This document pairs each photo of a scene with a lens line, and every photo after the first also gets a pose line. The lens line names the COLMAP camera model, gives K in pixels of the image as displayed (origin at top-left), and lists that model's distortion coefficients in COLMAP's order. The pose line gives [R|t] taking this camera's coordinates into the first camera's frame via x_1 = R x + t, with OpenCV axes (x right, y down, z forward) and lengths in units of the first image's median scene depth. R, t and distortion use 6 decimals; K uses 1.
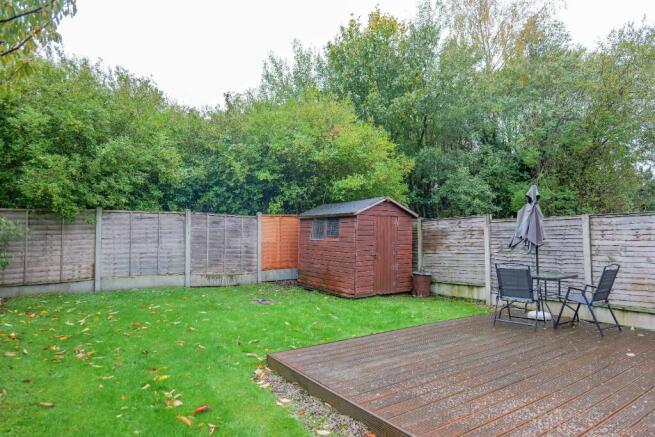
lens RADIAL K [[387.3, 0, 316.1], [0, 387.3, 220.1], [0, 0, 1]] dist [-0.033868, 0.016277]
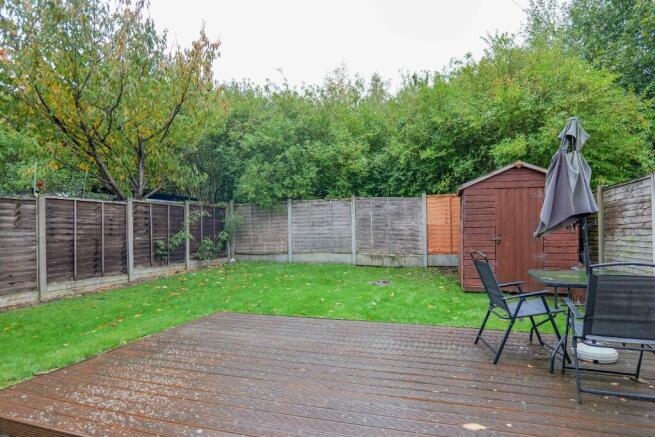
lens RADIAL K [[387.3, 0, 316.1], [0, 387.3, 220.1], [0, 0, 1]] dist [-0.033868, 0.016277]
pose [[0.619880, -0.015726, -0.784539, 0.477492], [0.044371, 0.998902, 0.015035, 0.021322], [0.783441, -0.044131, 0.619898, 0.219289]]
